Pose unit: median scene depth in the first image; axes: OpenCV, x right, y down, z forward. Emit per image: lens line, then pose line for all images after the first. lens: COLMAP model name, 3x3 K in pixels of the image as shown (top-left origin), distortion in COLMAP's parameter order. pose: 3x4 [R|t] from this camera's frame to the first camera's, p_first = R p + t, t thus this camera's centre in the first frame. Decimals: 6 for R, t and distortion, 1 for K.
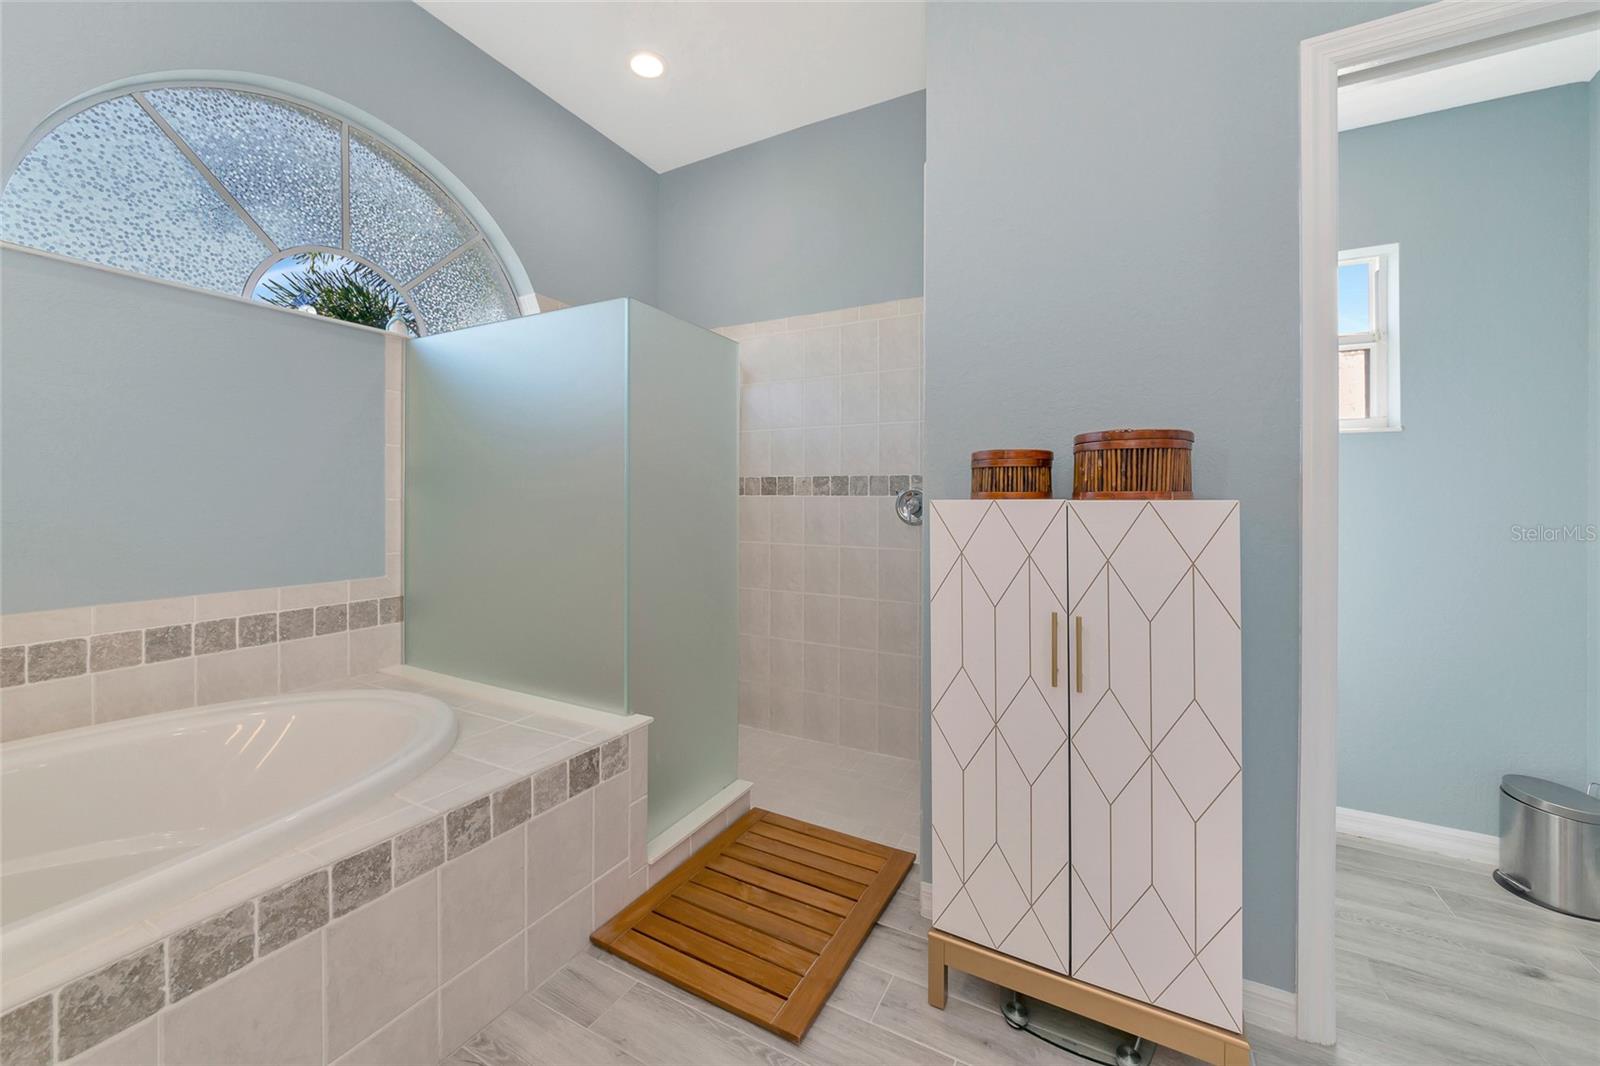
lens RADIAL K [[611.9, 0, 779.9], [0, 611.9, 510.6], [0, 0, 1]] dist [0.000542, 0.000450]
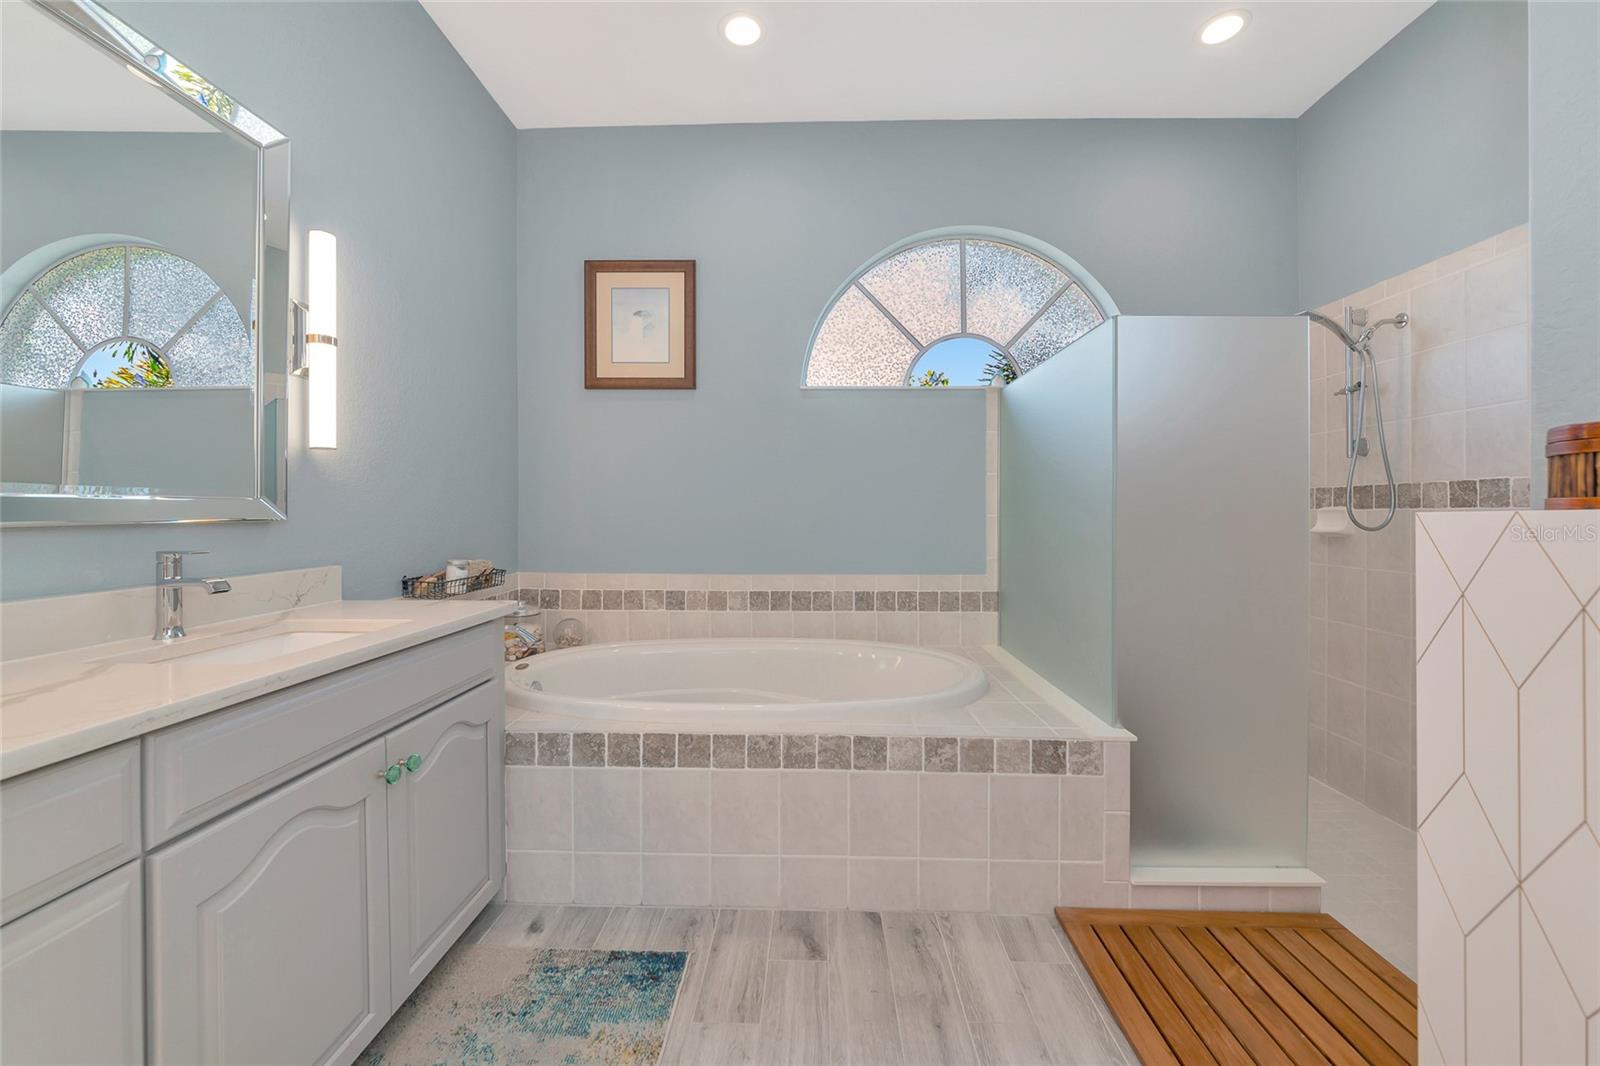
lens RADIAL K [[610.5, 0, 799.7], [0, 610.5, 527.3], [0, 0, 1]] dist [-0.001888, -0.000510]
pose [[0.460090, 0.013493, -0.887770, 0.449167], [-0.015265, 0.999857, 0.007285, 0.005099], [0.887741, 0.010200, 0.460230, 0.074978]]
